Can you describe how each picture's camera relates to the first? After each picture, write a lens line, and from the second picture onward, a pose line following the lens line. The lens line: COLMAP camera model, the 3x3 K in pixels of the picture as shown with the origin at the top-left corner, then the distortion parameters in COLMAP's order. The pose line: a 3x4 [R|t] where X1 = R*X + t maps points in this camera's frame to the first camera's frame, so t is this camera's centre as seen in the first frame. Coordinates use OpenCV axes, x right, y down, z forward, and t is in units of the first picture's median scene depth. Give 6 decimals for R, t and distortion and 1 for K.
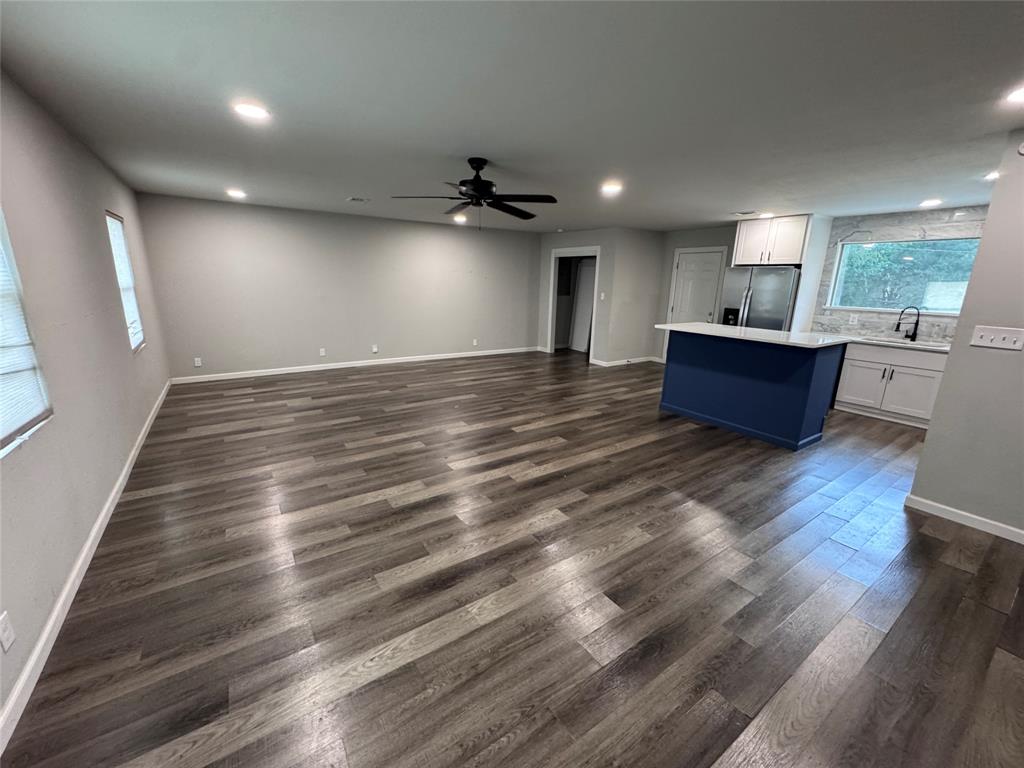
lens RADIAL K [[410.5, 0, 511.7], [0, 410.5, 382.3], [0, 0, 1]] dist [-0.002572, 0.000097]
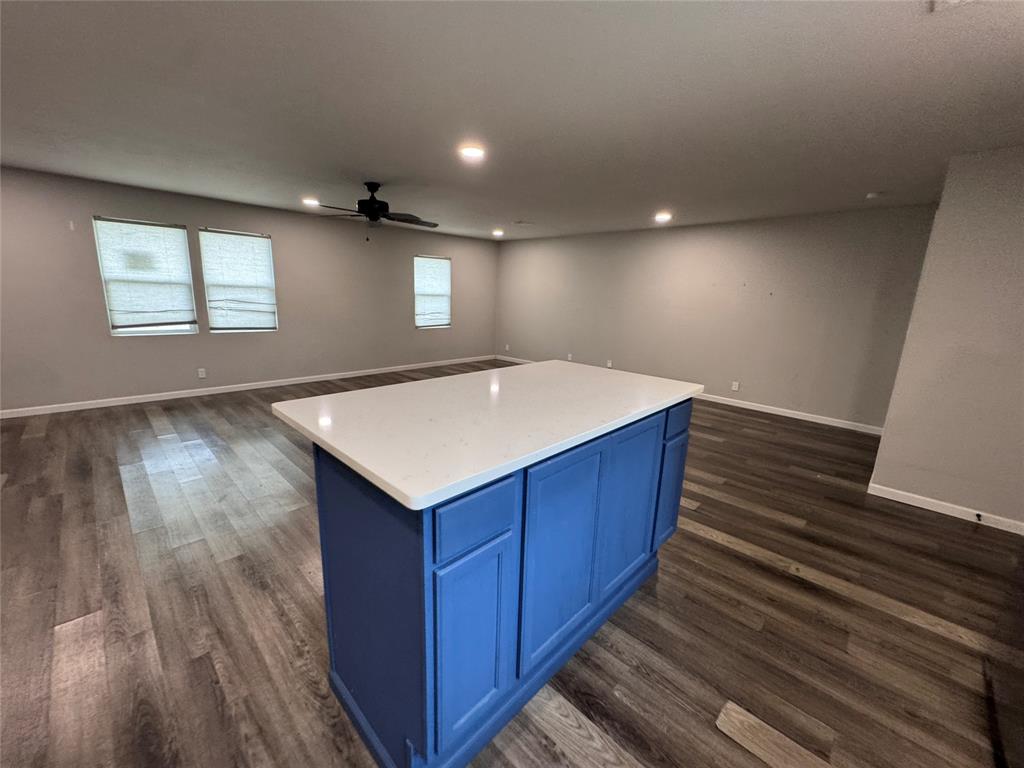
lens RADIAL K [[410.5, 0, 511.7], [0, 410.5, 382.3], [0, 0, 1]] dist [-0.002572, 0.000097]
pose [[0.199339, 0.194974, -0.960338, 0.928188], [-0.265631, 0.954065, 0.138563, -0.184422], [0.943241, 0.227474, 0.241974, 0.887424]]
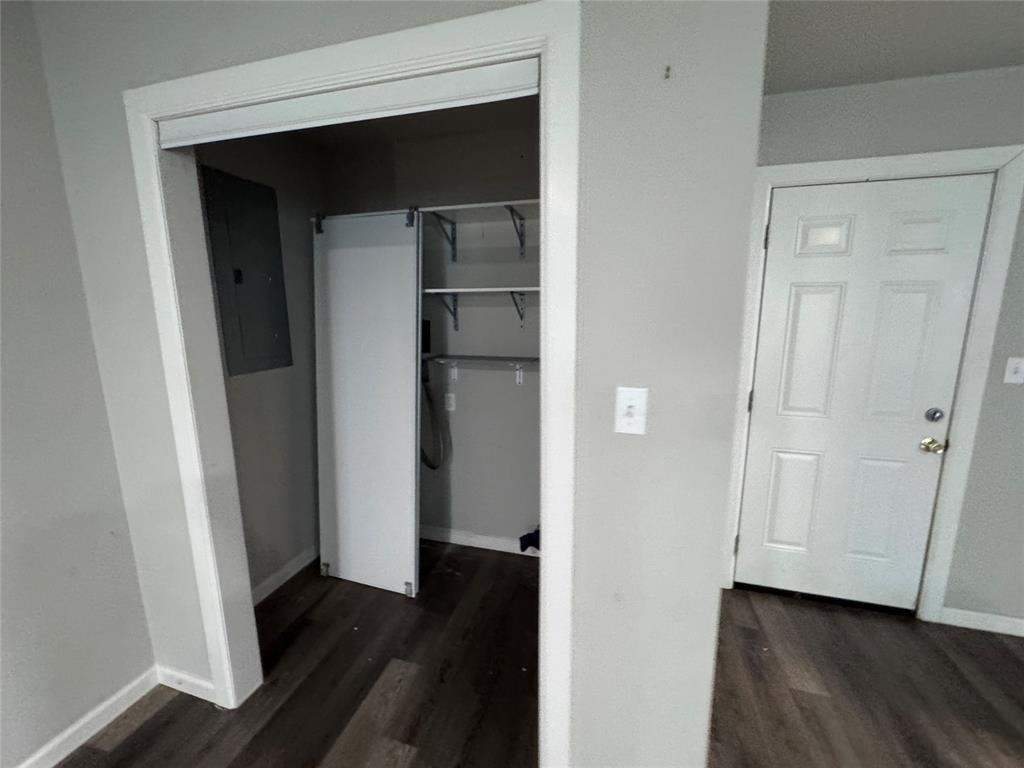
lens RADIAL K [[410.5, 0, 511.7], [0, 410.5, 382.3], [0, 0, 1]] dist [-0.002572, 0.000097]
pose [[0.771866, -0.136093, 0.621049, 0.190600], [0.176376, 0.984317, -0.003509, -0.377583], [-0.610832, 0.112247, 0.783764, 1.547152]]
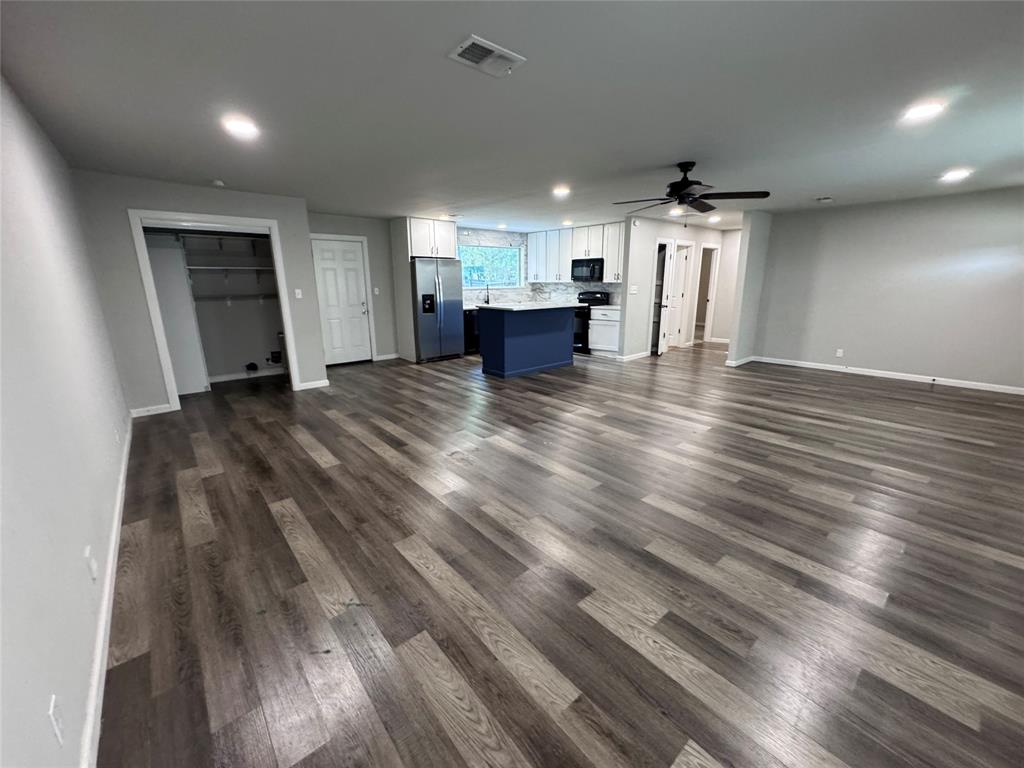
lens RADIAL K [[410.5, 0, 511.7], [0, 410.5, 382.3], [0, 0, 1]] dist [-0.002572, 0.000097]
pose [[-0.112916, -0.266703, 0.957141, -0.910245], [0.242738, 0.926709, 0.286859, -0.305643], [-0.963498, 0.264726, -0.039901, 1.198482]]
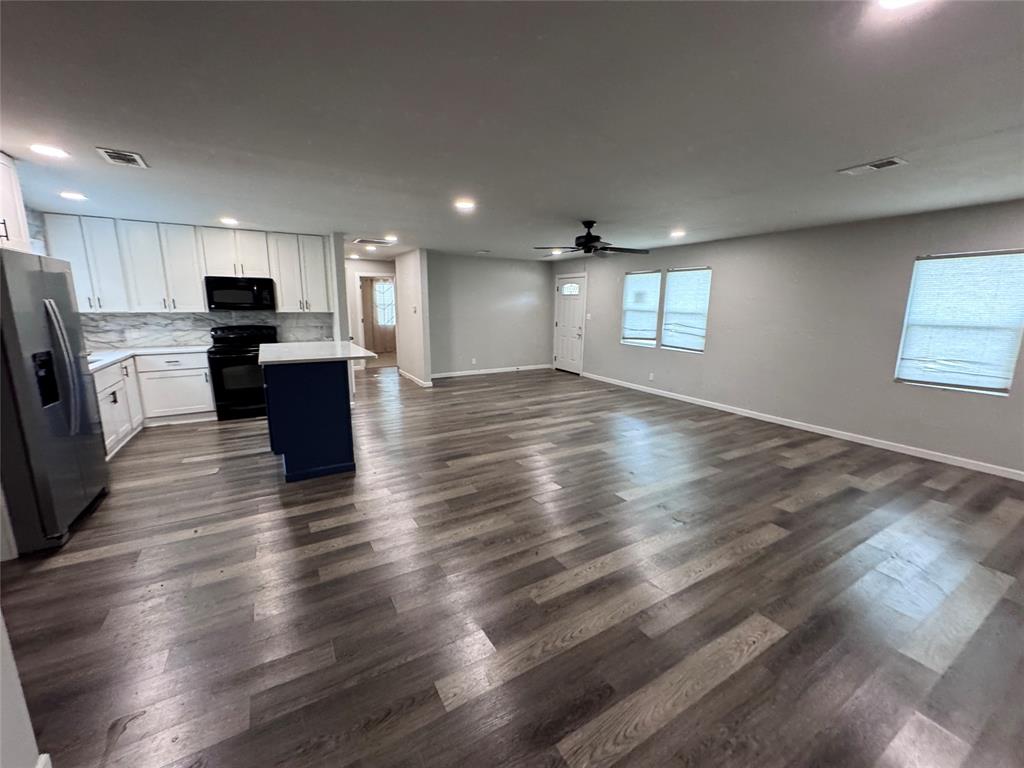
lens RADIAL K [[410.5, 0, 511.7], [0, 410.5, 382.3], [0, 0, 1]] dist [-0.002572, 0.000097]
pose [[-0.997201, -0.046481, 0.058559, 0.054833], [-0.017707, 0.907799, 0.419031, -0.451705], [-0.072637, 0.416822, -0.906081, 1.831940]]
